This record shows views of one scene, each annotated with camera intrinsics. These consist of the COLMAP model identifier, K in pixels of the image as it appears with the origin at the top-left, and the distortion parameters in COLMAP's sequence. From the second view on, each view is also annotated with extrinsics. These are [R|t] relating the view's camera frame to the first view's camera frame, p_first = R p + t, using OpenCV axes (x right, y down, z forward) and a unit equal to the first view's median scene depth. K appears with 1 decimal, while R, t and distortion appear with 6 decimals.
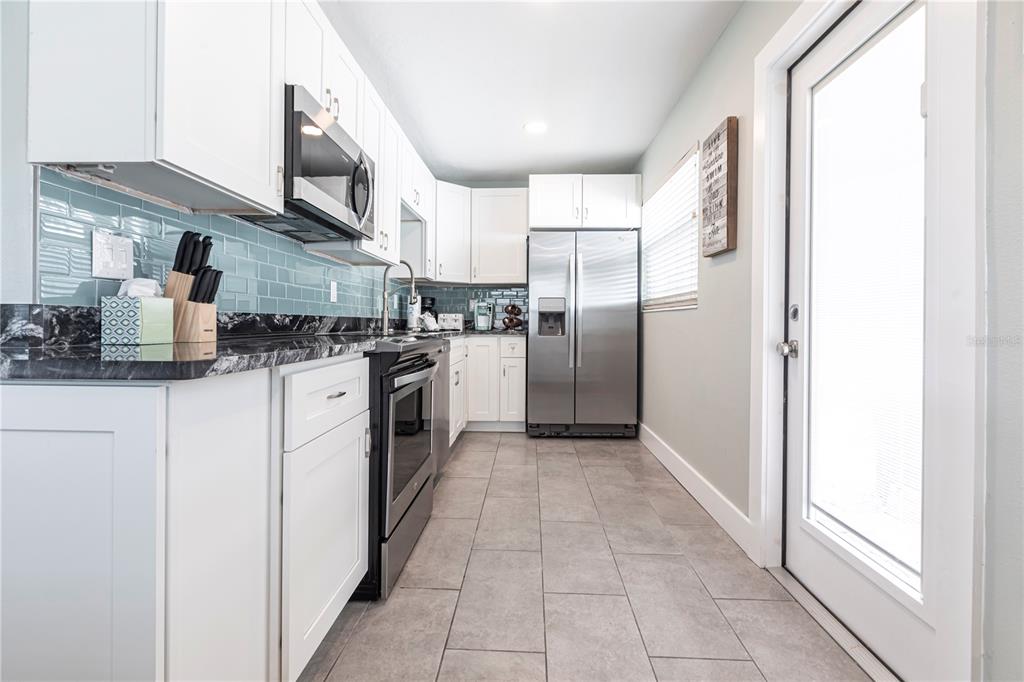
lens RADIAL K [[464.1, 0, 510.4], [0, 464.1, 304.4], [0, 0, 1]] dist [0.000086, -0.000572]
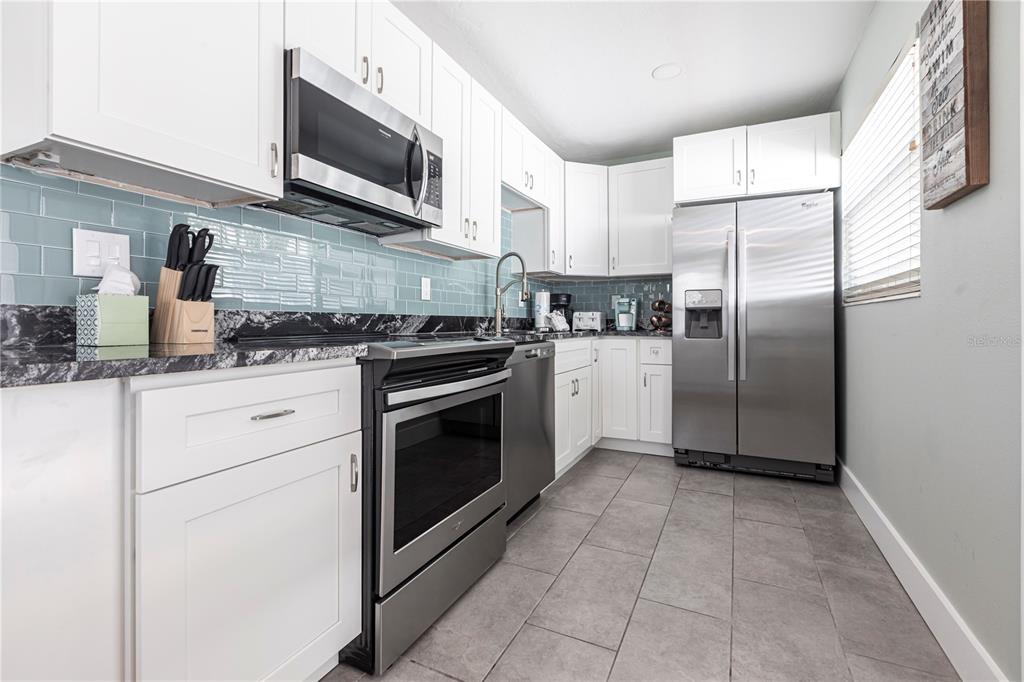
lens RADIAL K [[464.1, 0, 510.4], [0, 464.1, 304.4], [0, 0, 1]] dist [0.000086, -0.000572]
pose [[0.915457, -0.017812, -0.402022, 0.164963], [0.018214, 0.999830, -0.002822, 0.010531], [0.402003, -0.004739, 0.915626, 0.241728]]
